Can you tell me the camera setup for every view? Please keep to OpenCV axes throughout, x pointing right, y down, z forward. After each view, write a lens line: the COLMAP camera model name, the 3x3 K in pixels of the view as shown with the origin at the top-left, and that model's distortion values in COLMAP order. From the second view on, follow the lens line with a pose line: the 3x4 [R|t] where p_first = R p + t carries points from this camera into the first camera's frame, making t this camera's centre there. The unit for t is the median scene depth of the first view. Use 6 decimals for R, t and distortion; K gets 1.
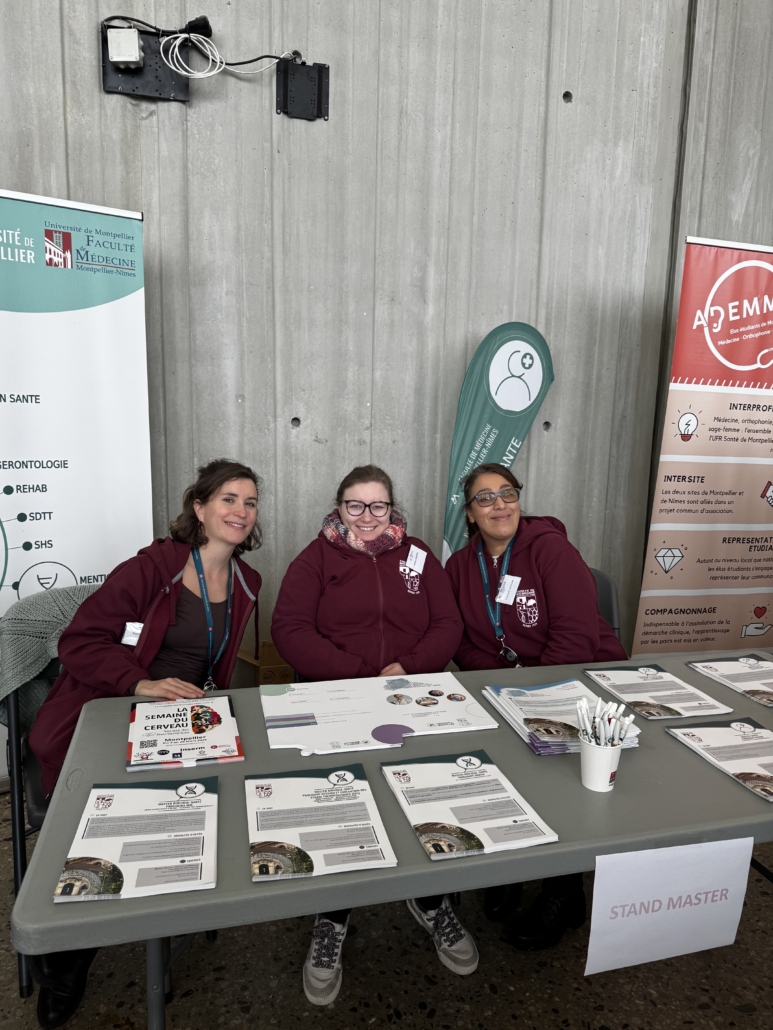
lens RADIAL K [[716.7, 0, 383.9], [0, 716.7, 519.1], [0, 0, 1]] dist [0.042120, -0.049650]
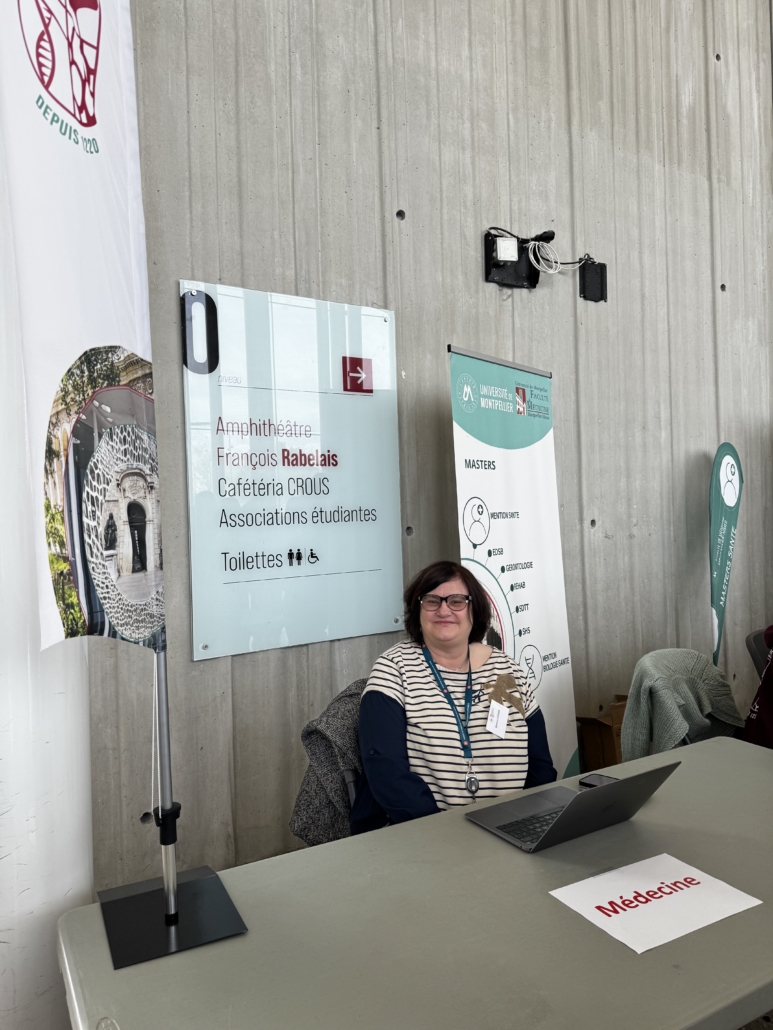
lens RADIAL K [[716.7, 0, 379.9], [0, 716.7, 519.9], [0, 0, 1]] dist [0.042120, -0.049650]
pose [[0.959175, -0.052089, 0.277976, -0.940287], [0.089356, 0.988361, -0.123121, -0.021122], [-0.268328, 0.142933, 0.952665, -0.123372]]
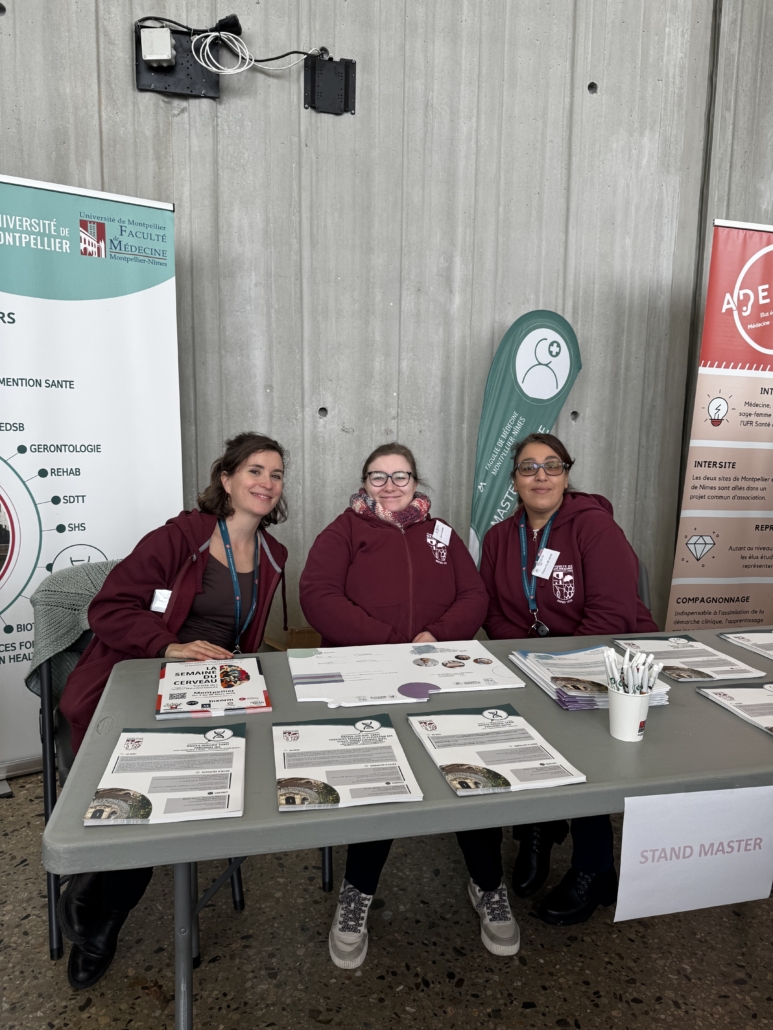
lens RADIAL K [[716.7, 0, 386.6], [0, 716.7, 518.5], [0, 0, 1]] dist [0.042120, -0.049650]
pose [[0.999379, -0.002962, -0.035124, 0.001484], [0.002243, 0.999787, -0.020506, 0.039932], [0.035177, 0.020414, 0.999173, -0.002343]]
